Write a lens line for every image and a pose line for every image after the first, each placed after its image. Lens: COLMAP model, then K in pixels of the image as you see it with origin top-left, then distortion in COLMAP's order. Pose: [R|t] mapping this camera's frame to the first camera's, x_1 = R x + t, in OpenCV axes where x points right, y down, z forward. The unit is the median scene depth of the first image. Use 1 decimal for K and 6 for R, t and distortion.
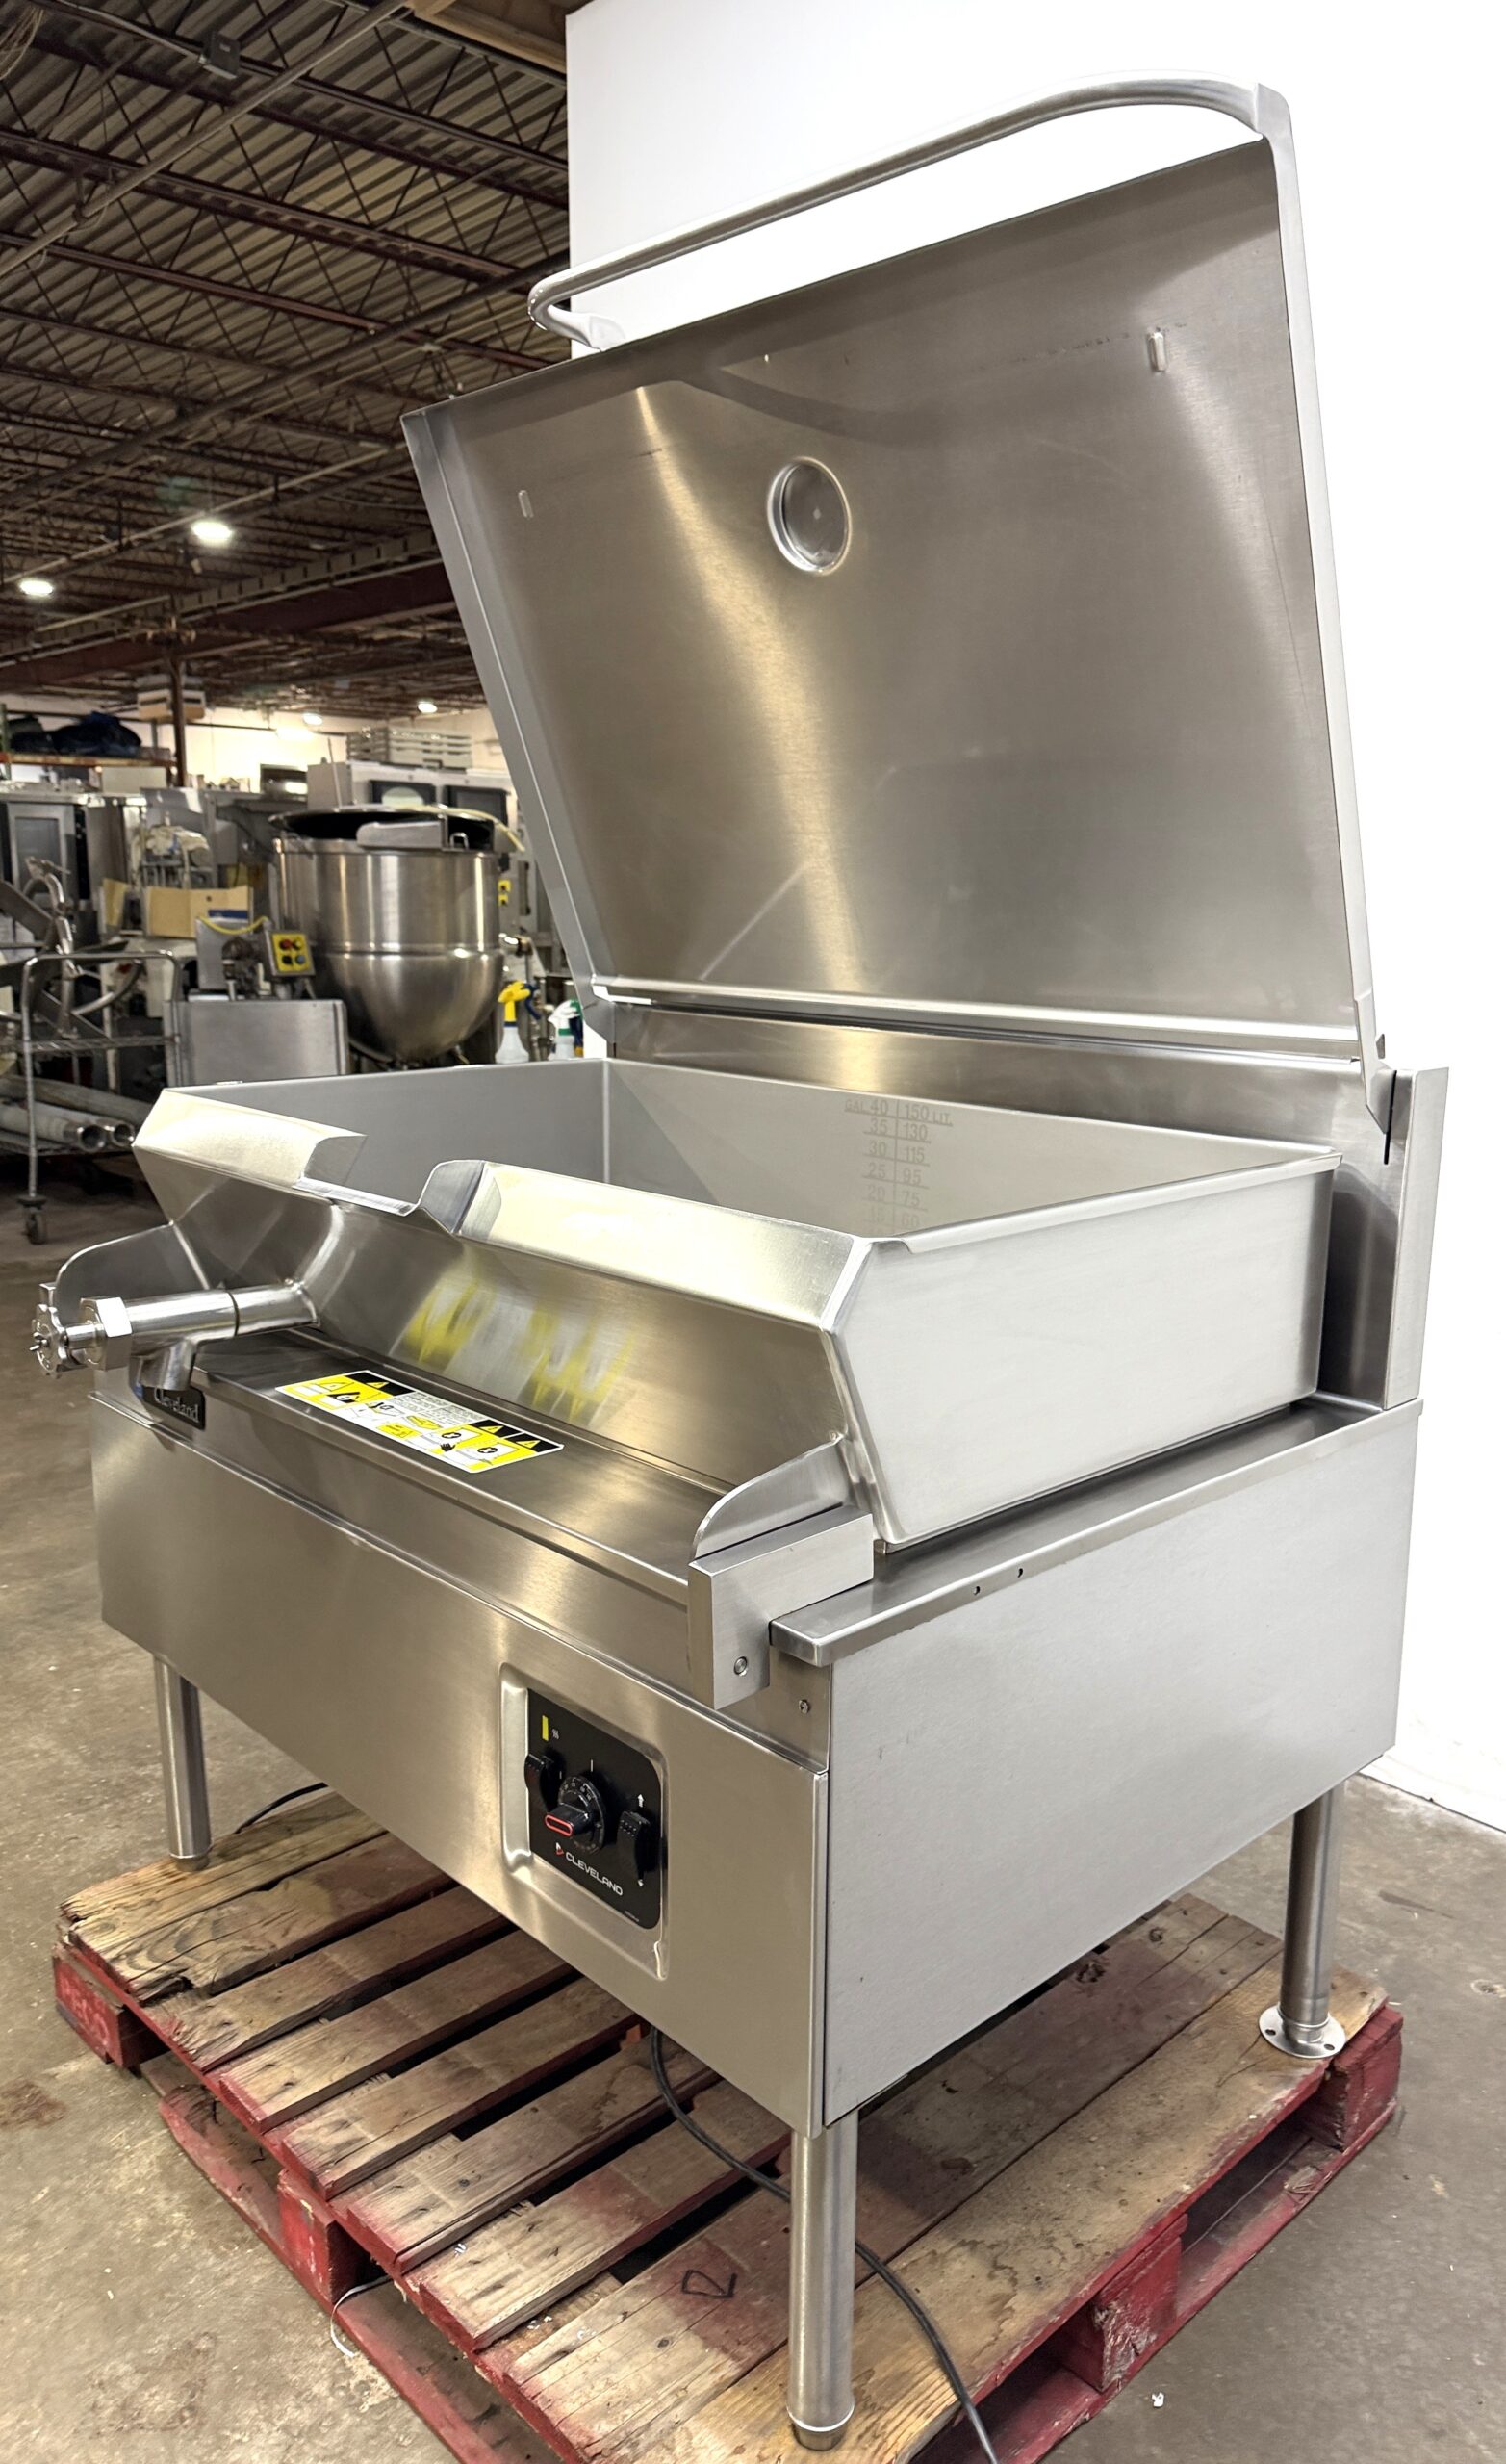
lens RADIAL K [[1763.9, 0, 753.0], [0, 1763.9, 1232.0], [0, 0, 1]] dist [0.001507, -0.003299]
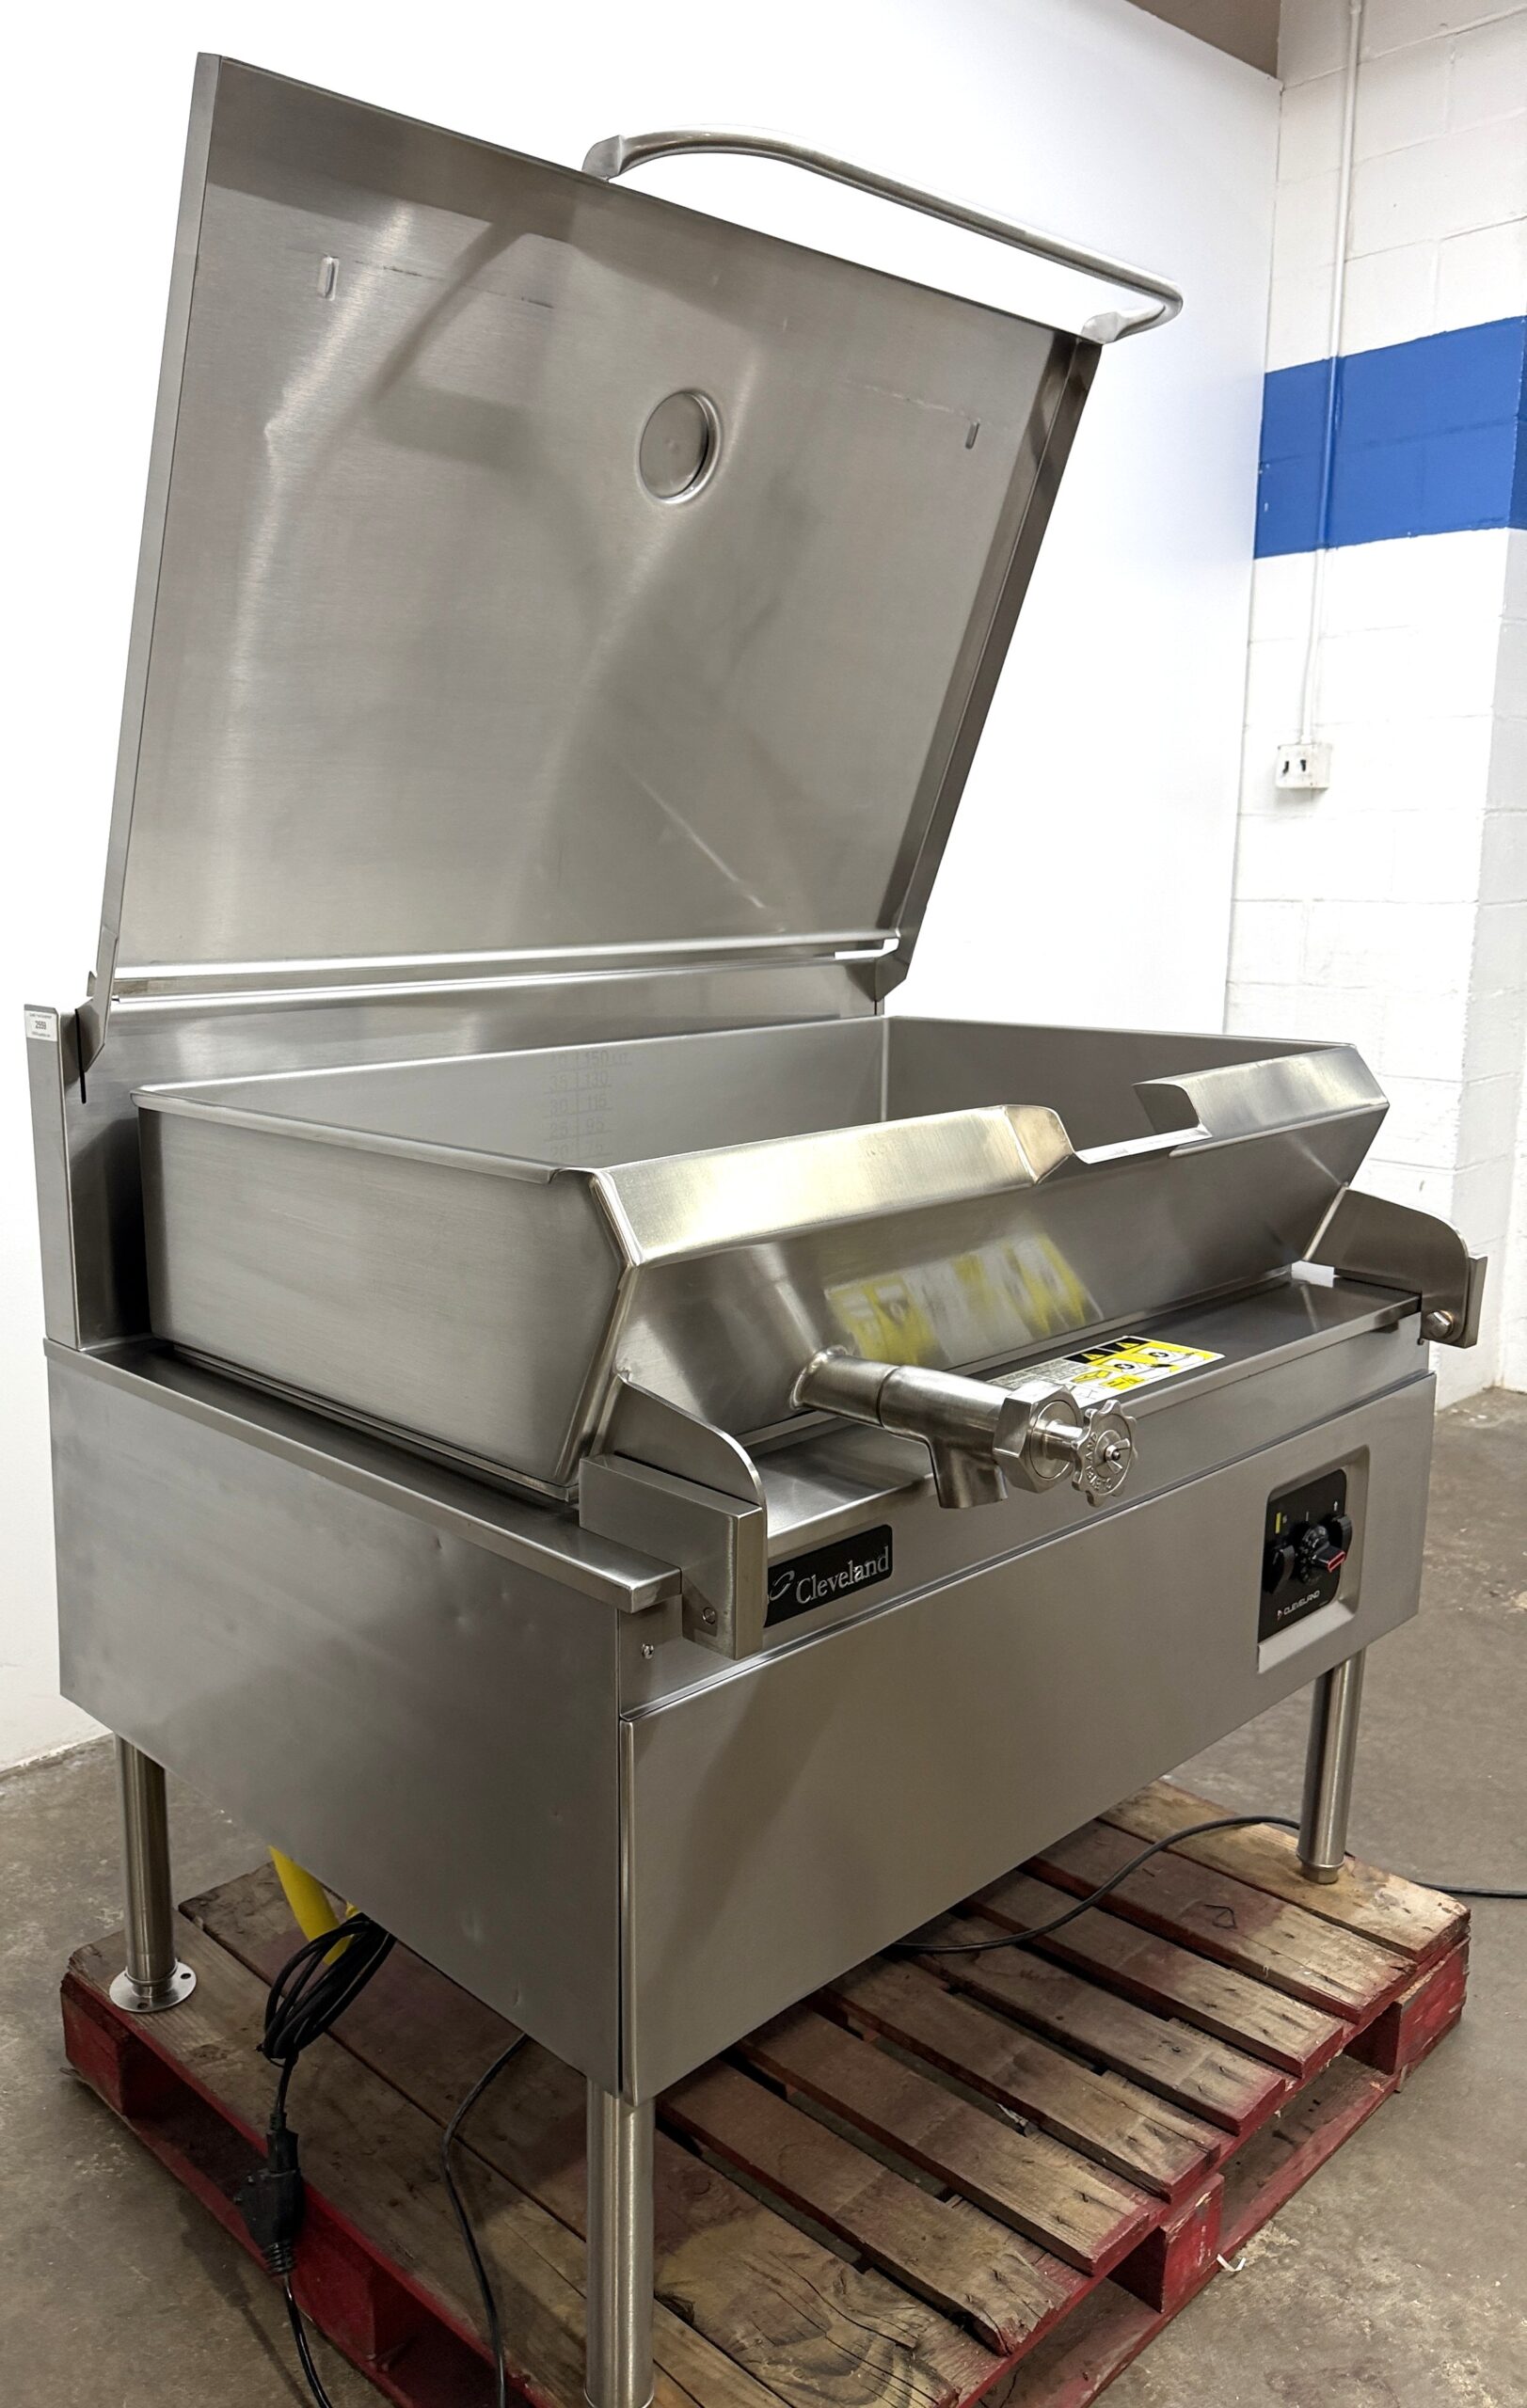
lens RADIAL K [[1837.9, 0, 614.7], [0, 1837.9, 1162.0], [0, 0, 1]] dist [0.006309, -0.014429]
pose [[0.002902, -0.171706, 0.985144, -0.989756], [0.197757, 0.965791, 0.167750, -0.194819], [-0.980247, 0.194332, 0.036759, 1.010263]]
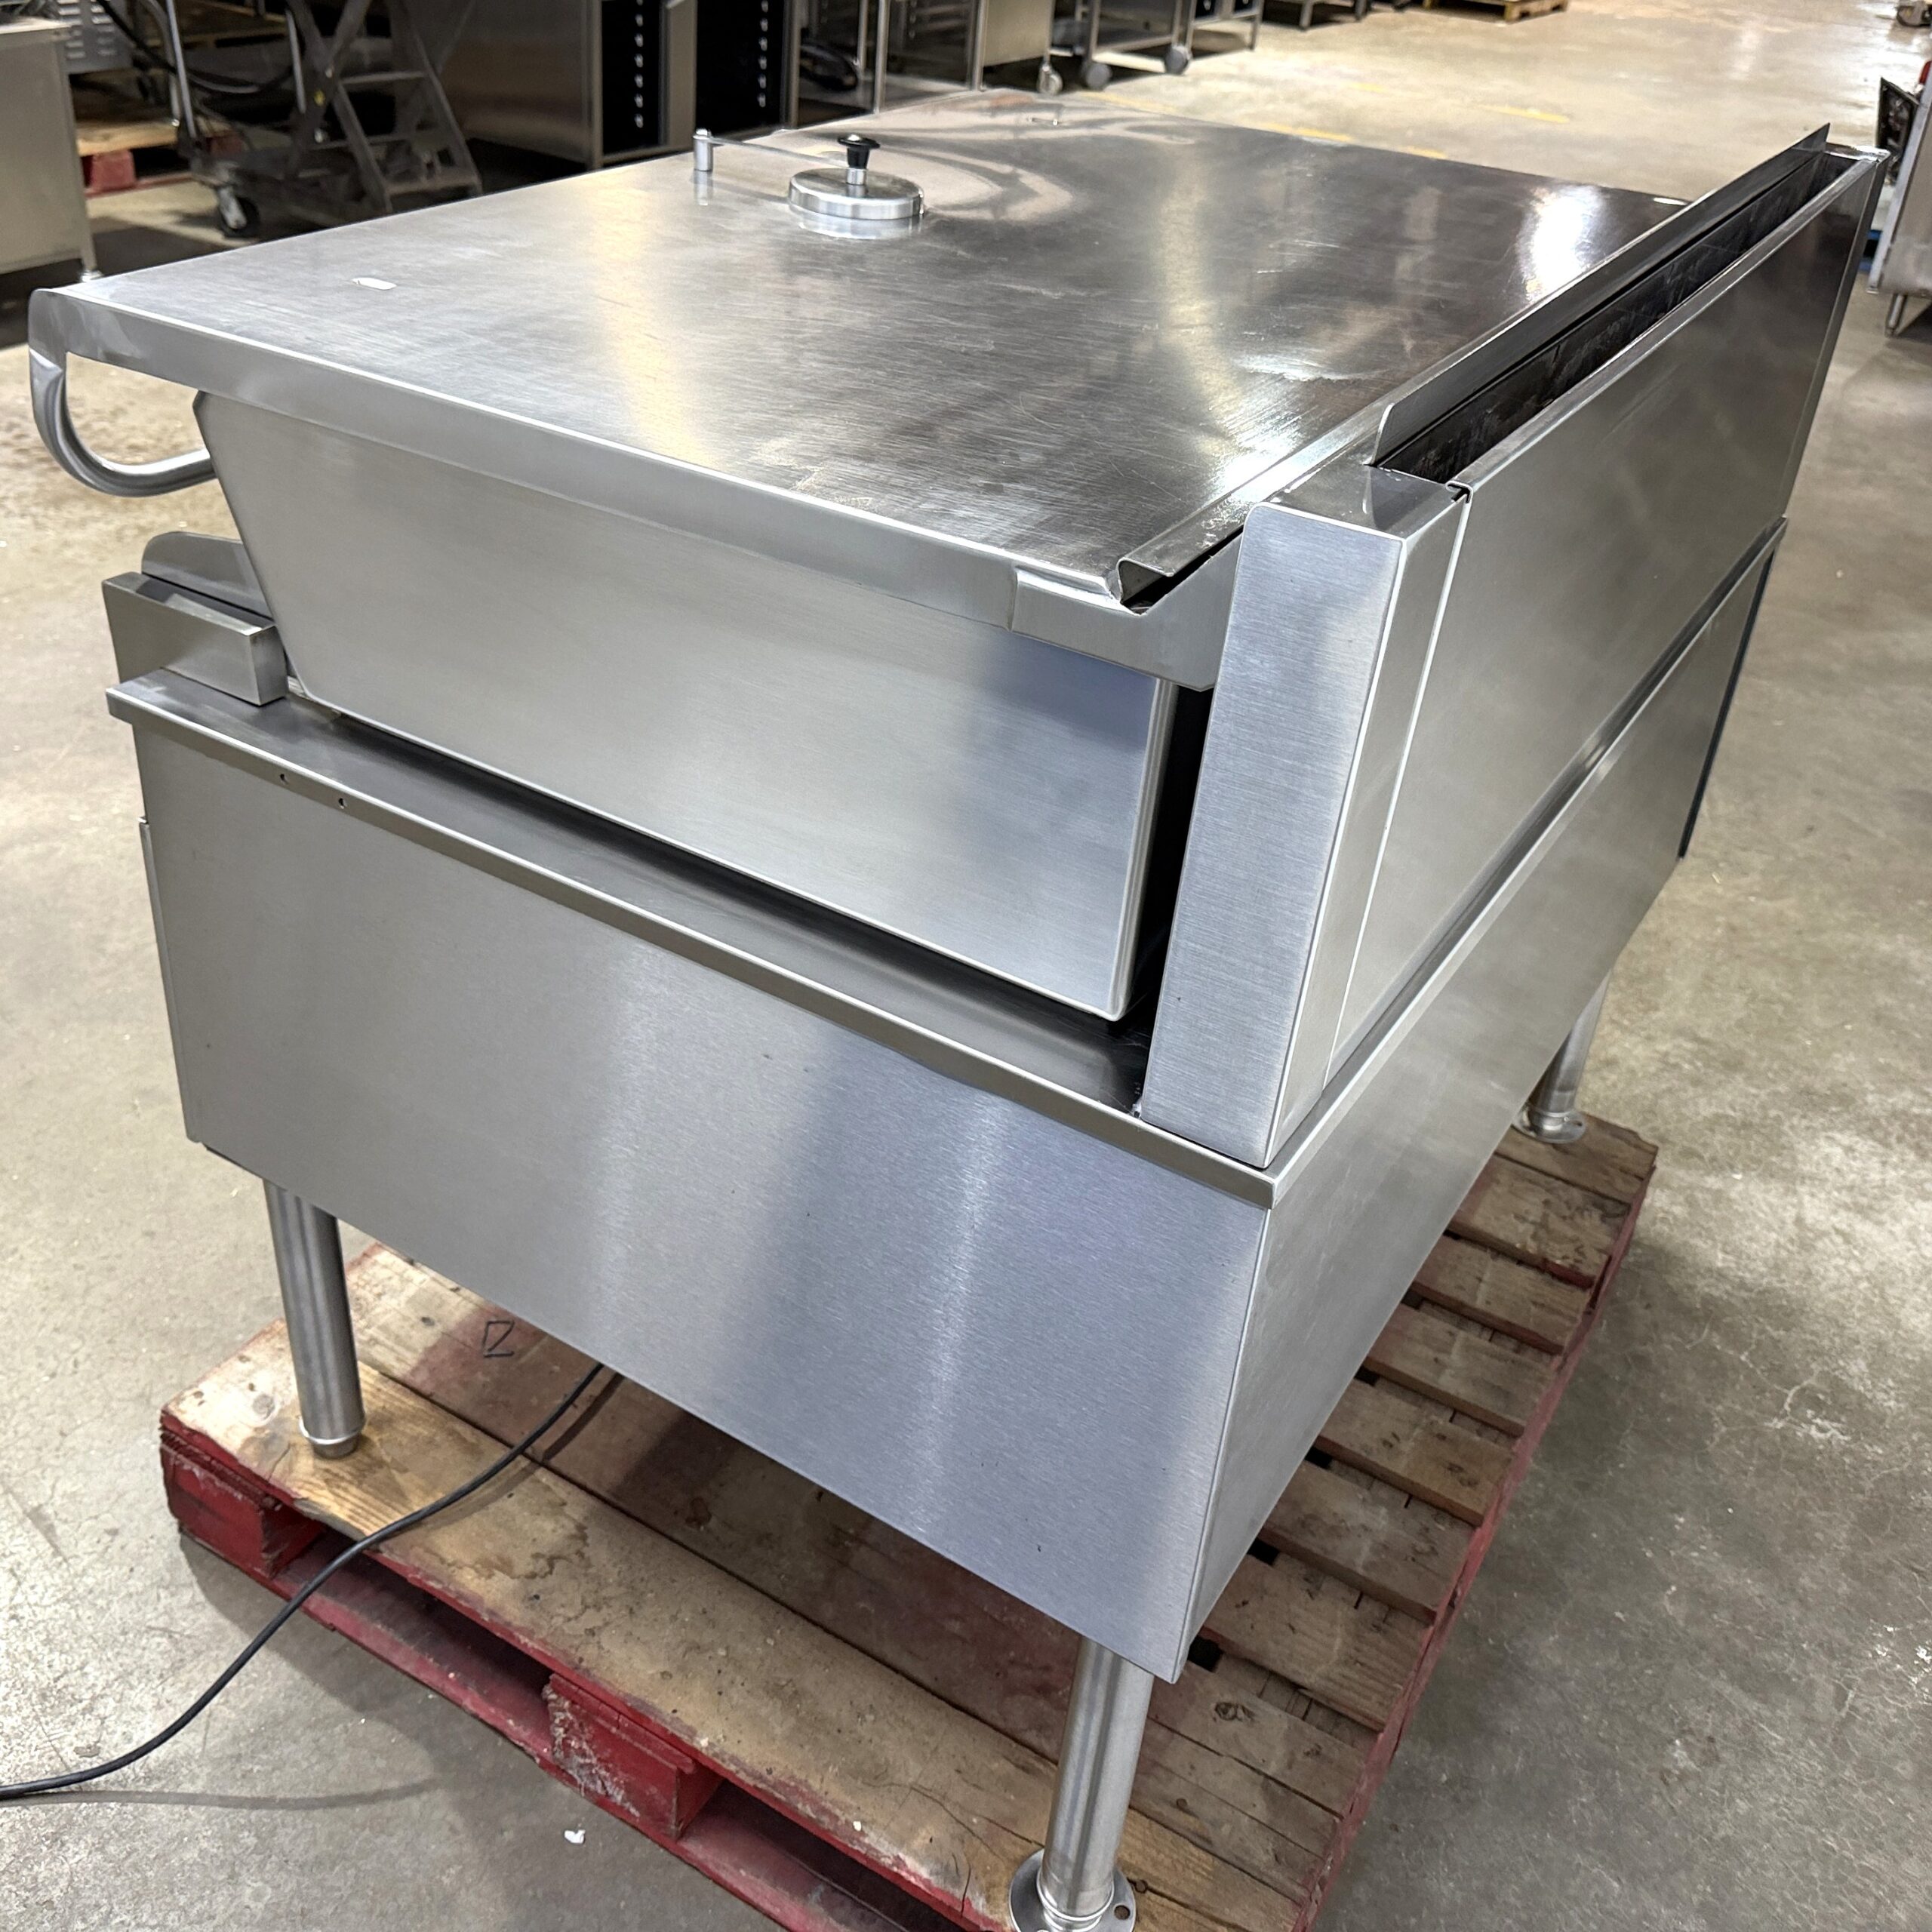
lens RADIAL K [[1923.4, 0, 941.0], [0, 1923.4, 897.6], [0, 0, 1]] dist [0.051907, -0.093569]
pose [[0.259809, 0.517737, -0.815137, 0.666933], [-0.263189, 0.850132, 0.456078, -0.173131], [0.929102, 0.096042, 0.357134, 0.640100]]
